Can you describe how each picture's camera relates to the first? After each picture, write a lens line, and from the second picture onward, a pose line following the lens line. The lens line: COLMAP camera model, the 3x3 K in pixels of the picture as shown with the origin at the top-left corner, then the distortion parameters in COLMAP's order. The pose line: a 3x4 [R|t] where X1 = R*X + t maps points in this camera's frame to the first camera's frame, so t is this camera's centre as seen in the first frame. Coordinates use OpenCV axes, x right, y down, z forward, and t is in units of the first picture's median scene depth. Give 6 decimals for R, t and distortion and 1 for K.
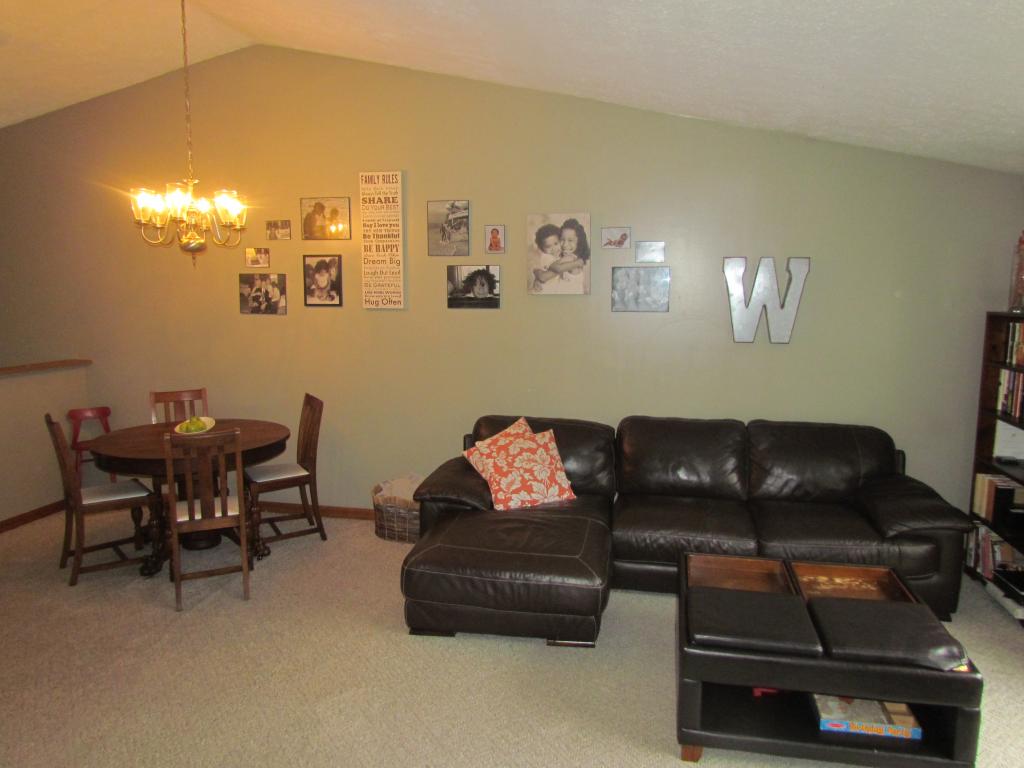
lens RADIAL K [[723.2, 0, 515.1], [0, 723.2, 378.0], [0, 0, 1]] dist [-0.037209, 0.020228]
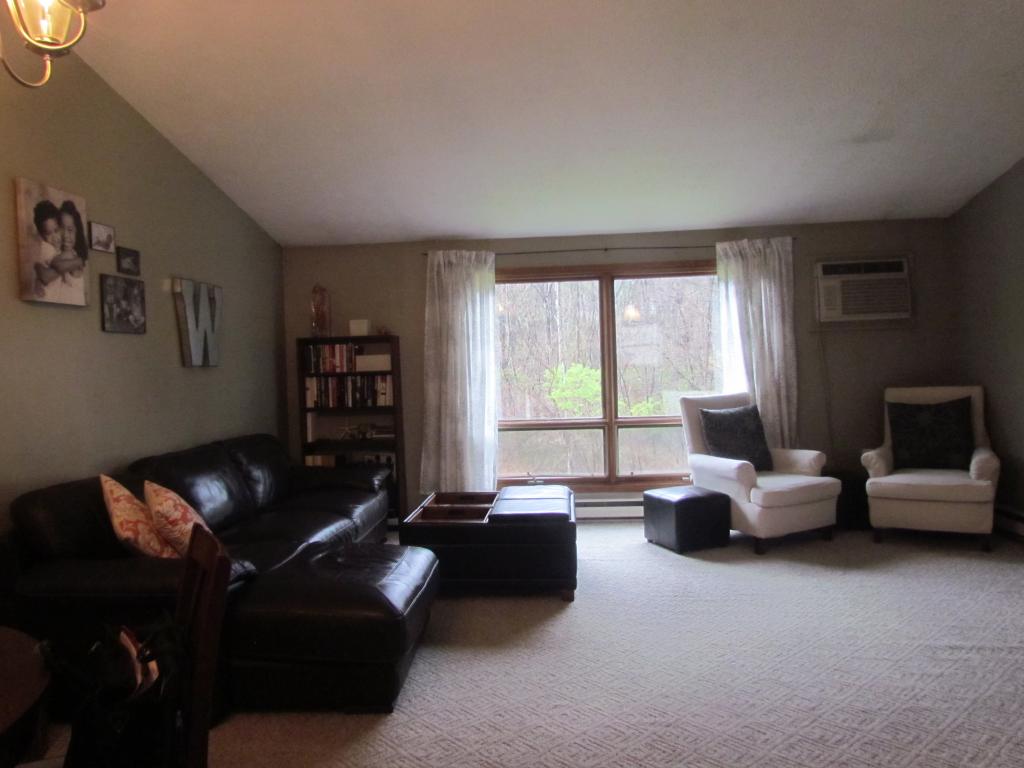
lens RADIAL K [[723.2, 0, 509.7], [0, 723.2, 385.0], [0, 0, 1]] dist [-0.037209, 0.020228]
pose [[-0.129439, -0.026663, 0.991229, -0.690255], [0.150374, 0.987549, 0.046200, -0.004285], [-0.980119, 0.155035, -0.123818, 0.677899]]
